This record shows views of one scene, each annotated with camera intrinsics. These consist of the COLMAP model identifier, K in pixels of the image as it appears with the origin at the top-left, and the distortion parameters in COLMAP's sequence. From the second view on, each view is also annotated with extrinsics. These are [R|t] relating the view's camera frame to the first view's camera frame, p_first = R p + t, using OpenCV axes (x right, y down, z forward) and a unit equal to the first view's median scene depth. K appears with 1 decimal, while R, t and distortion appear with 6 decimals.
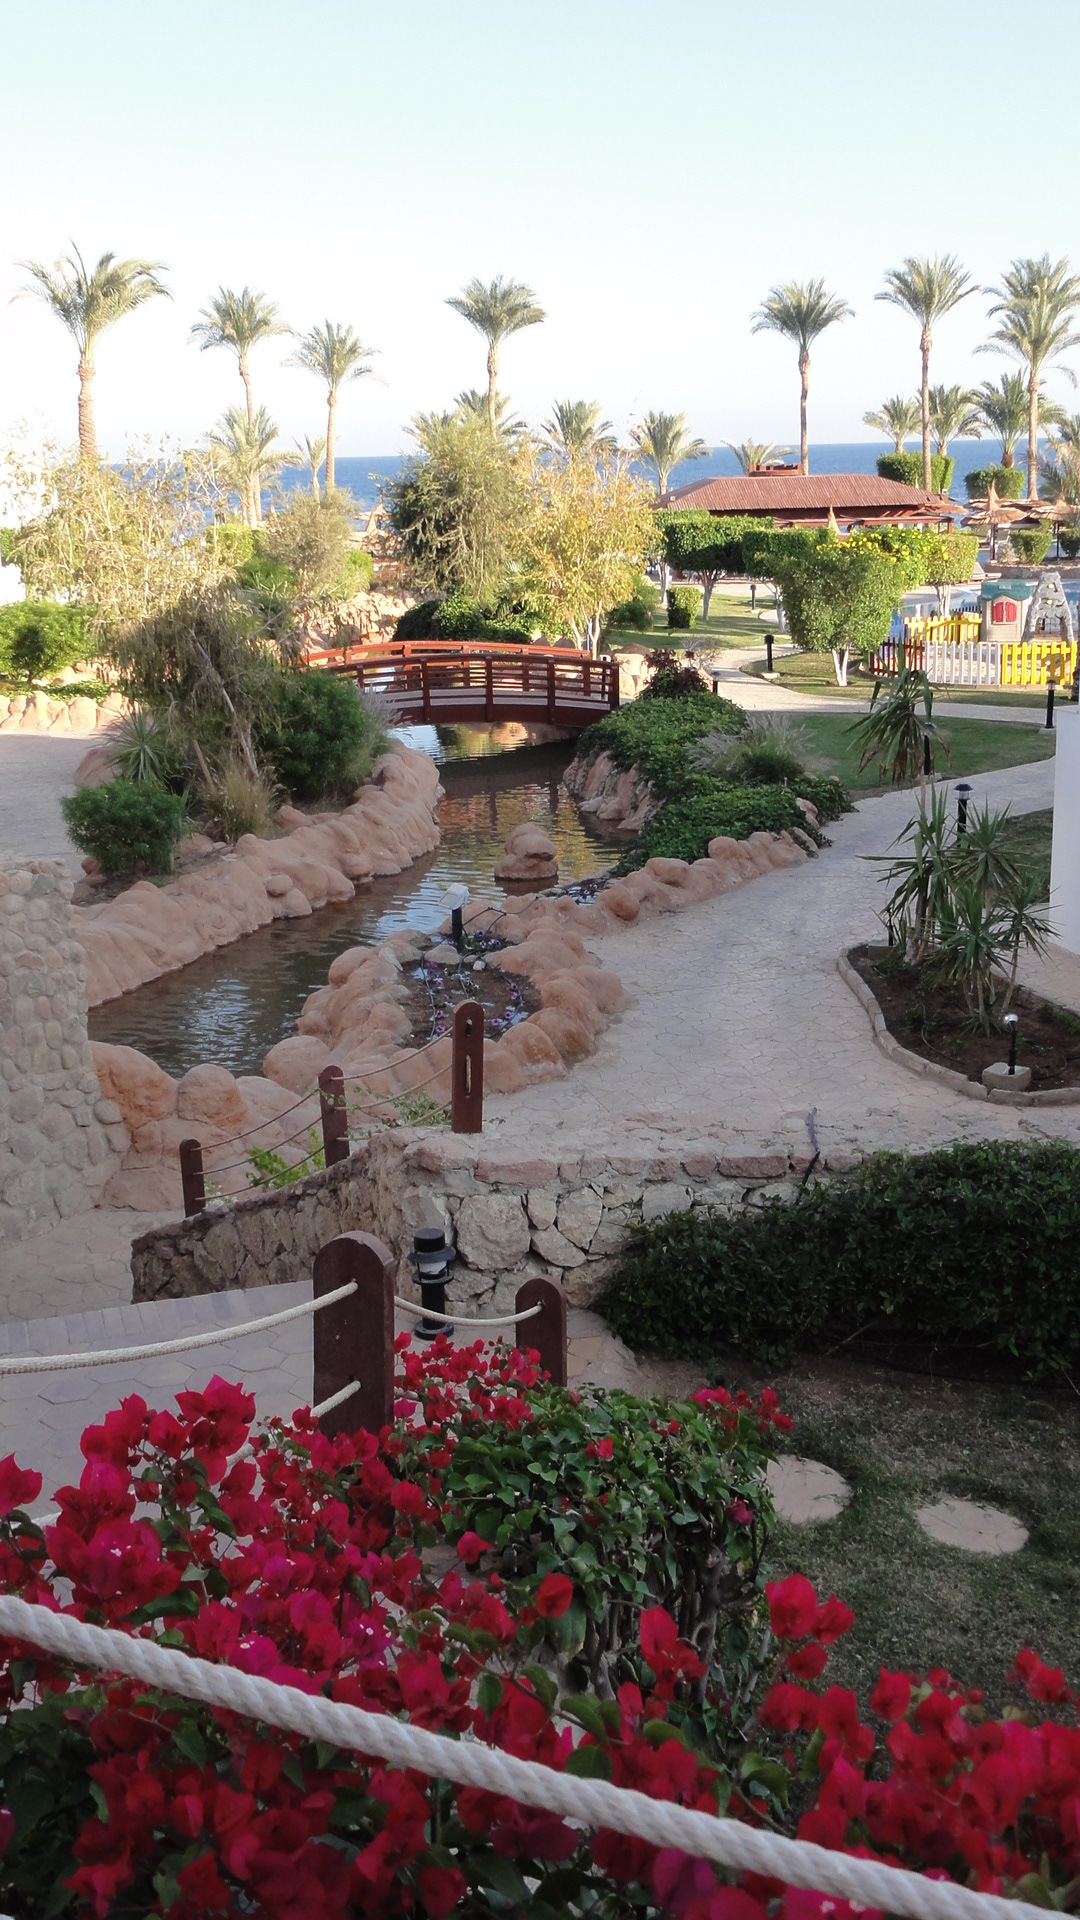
lens RADIAL K [[1813.6, 0, 531.6], [0, 1813.6, 962.4], [0, 0, 1]] dist [0.062627, 0.000000]
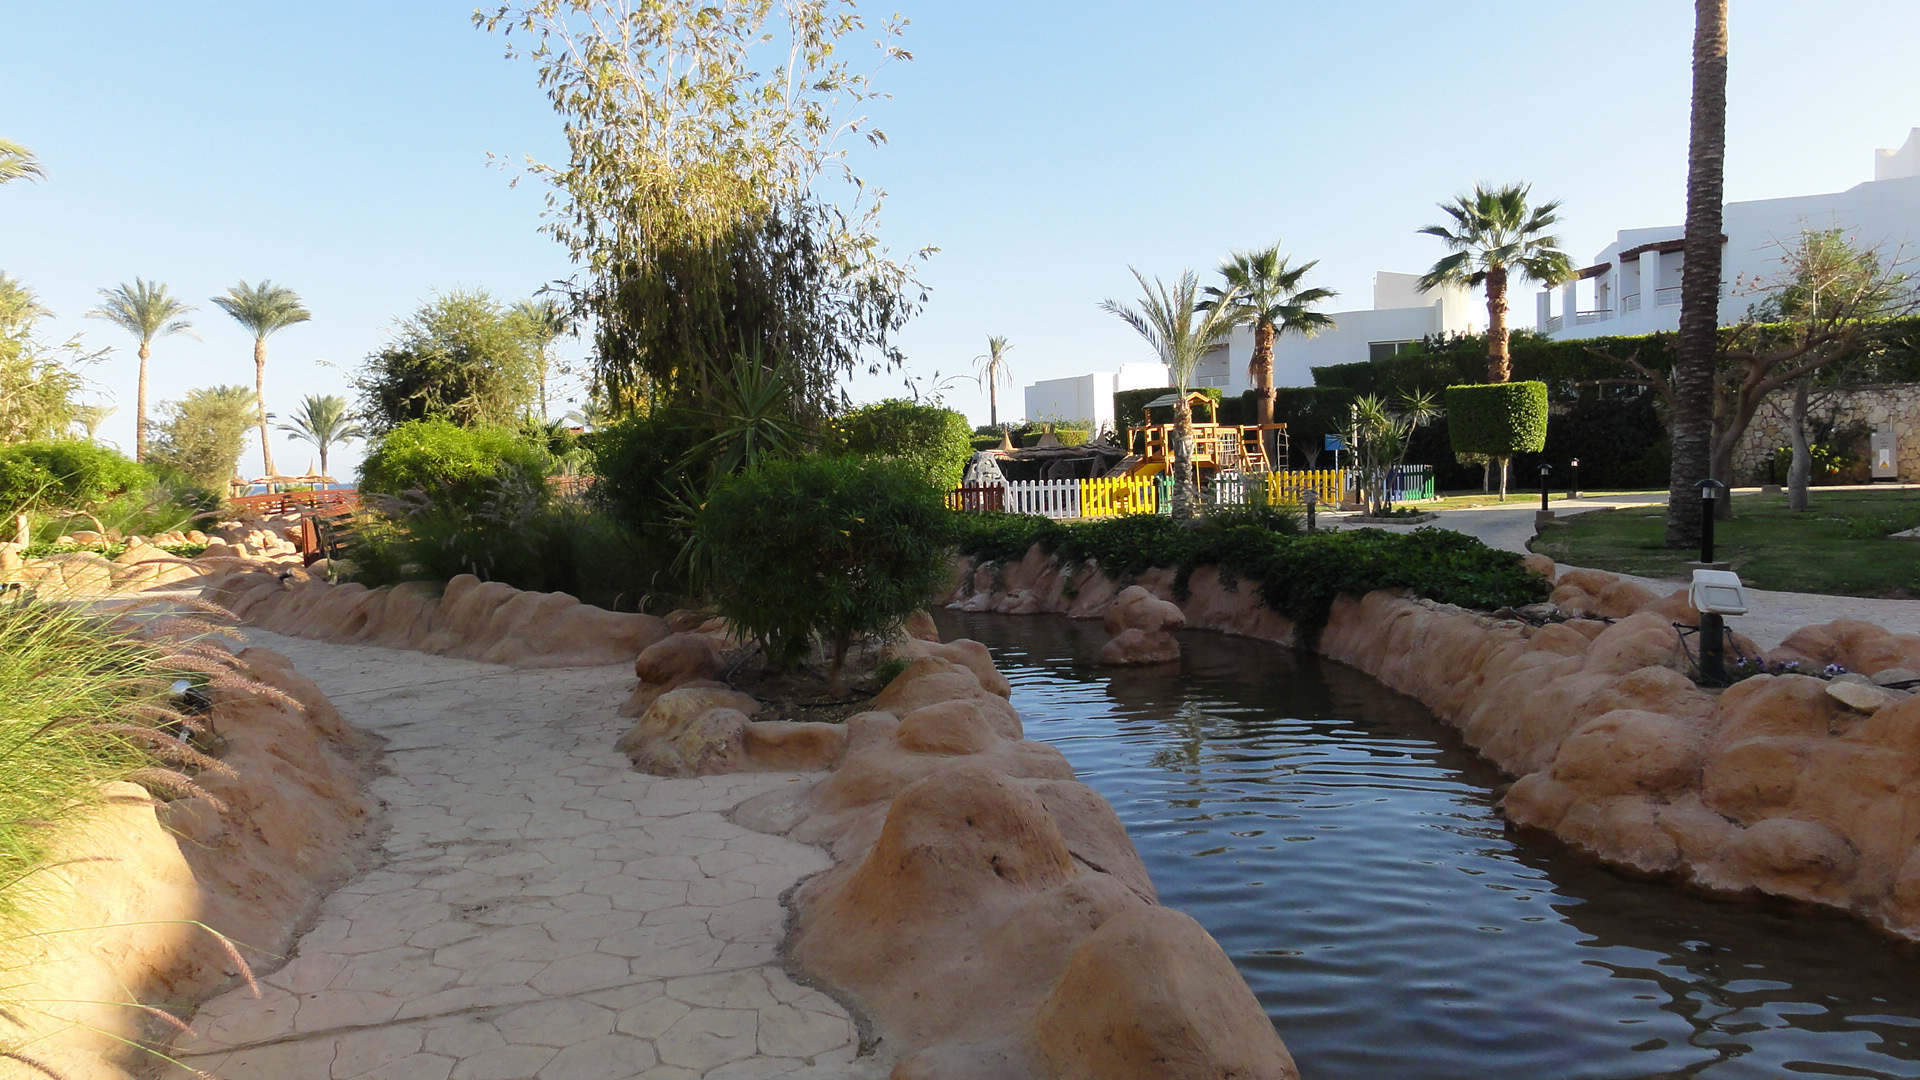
lens RADIAL K [[1422.4, 0, 957.6], [0, 1422.4, 539.7], [0, 0, 1]] dist [0.046397, 0.007419]
pose [[0.895336, -0.040761, 0.443523, -0.252321], [0.133120, 0.974775, -0.179143, -0.004961], [-0.425033, 0.219435, 0.878177, 0.468788]]
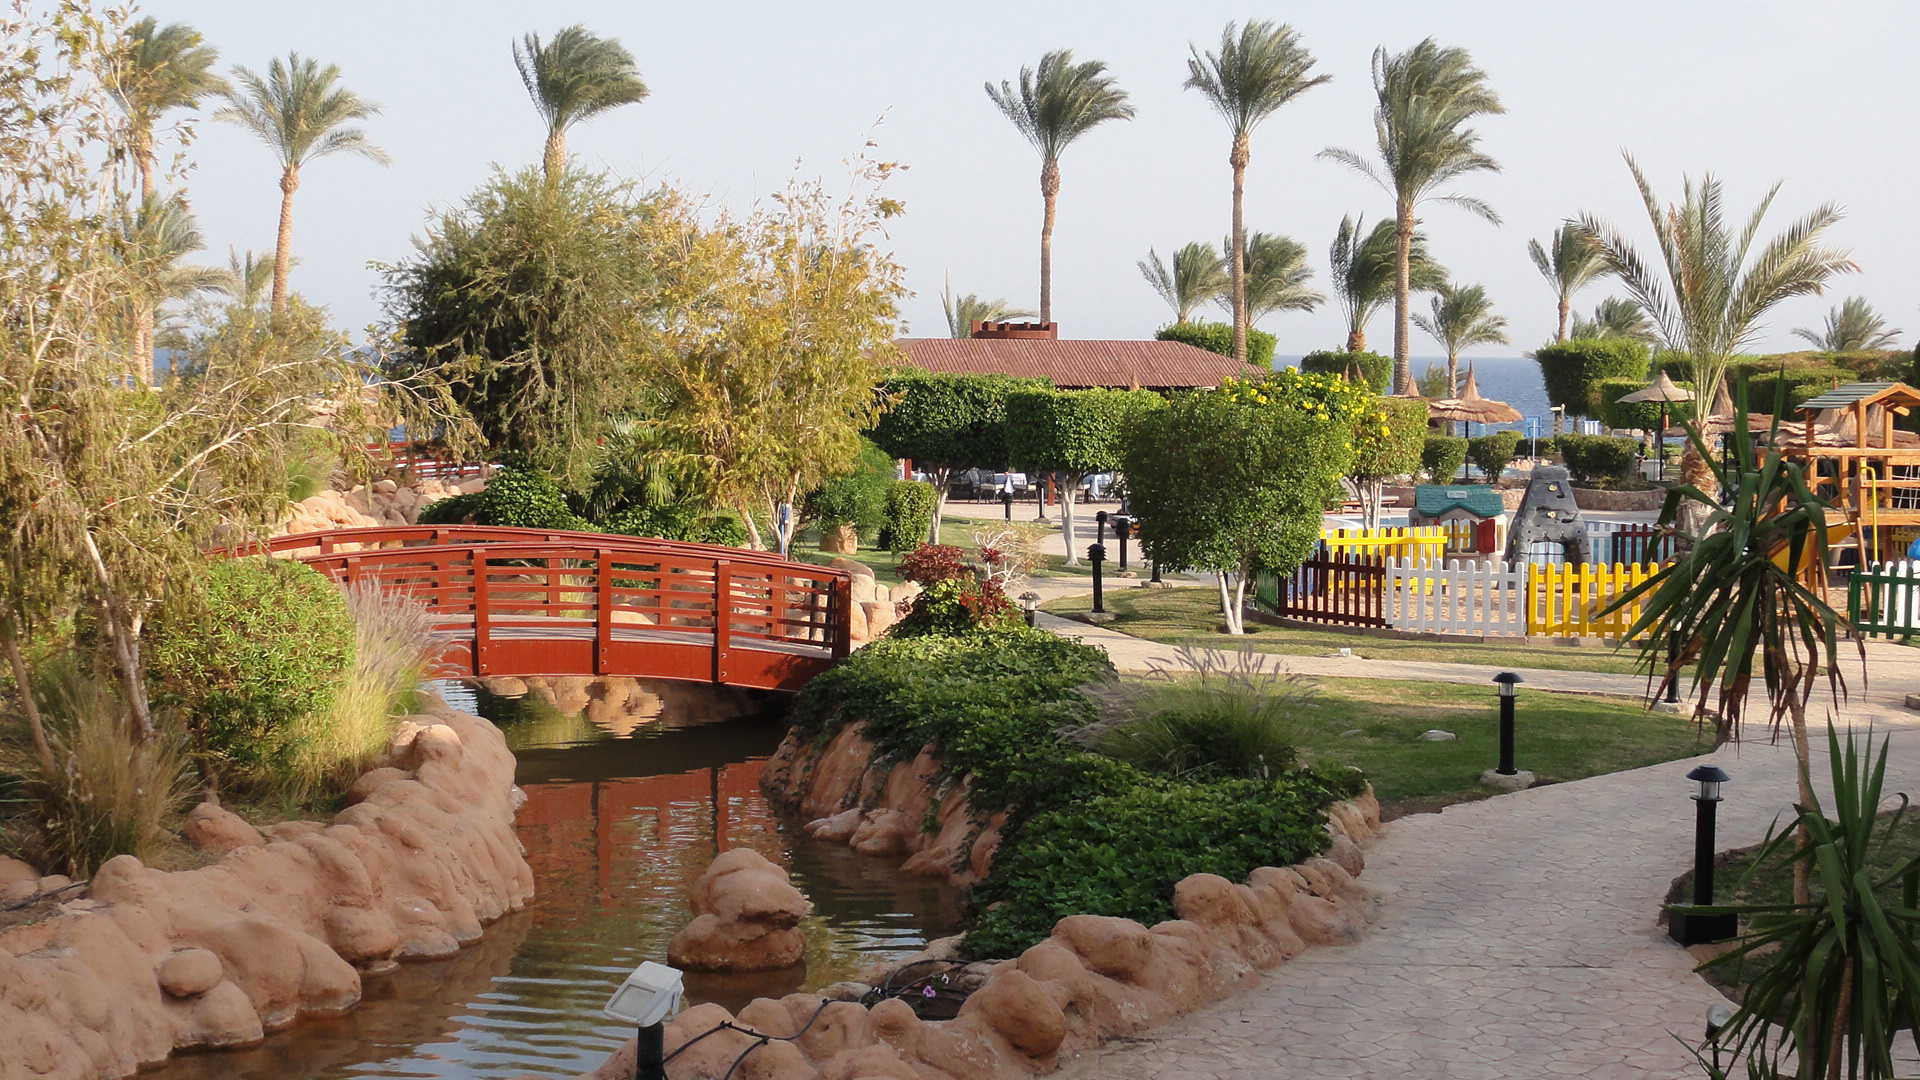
lens RADIAL K [[2952.6, 0, 971.2], [0, 2952.6, 541.8], [0, 0, 1]] dist [-0.003608, 0.000000]
pose [[0.991282, 0.028422, 0.128653, -0.036996], [-0.002207, 0.979902, -0.199468, -0.002574], [-0.131737, 0.197446, 0.971422, 0.209740]]
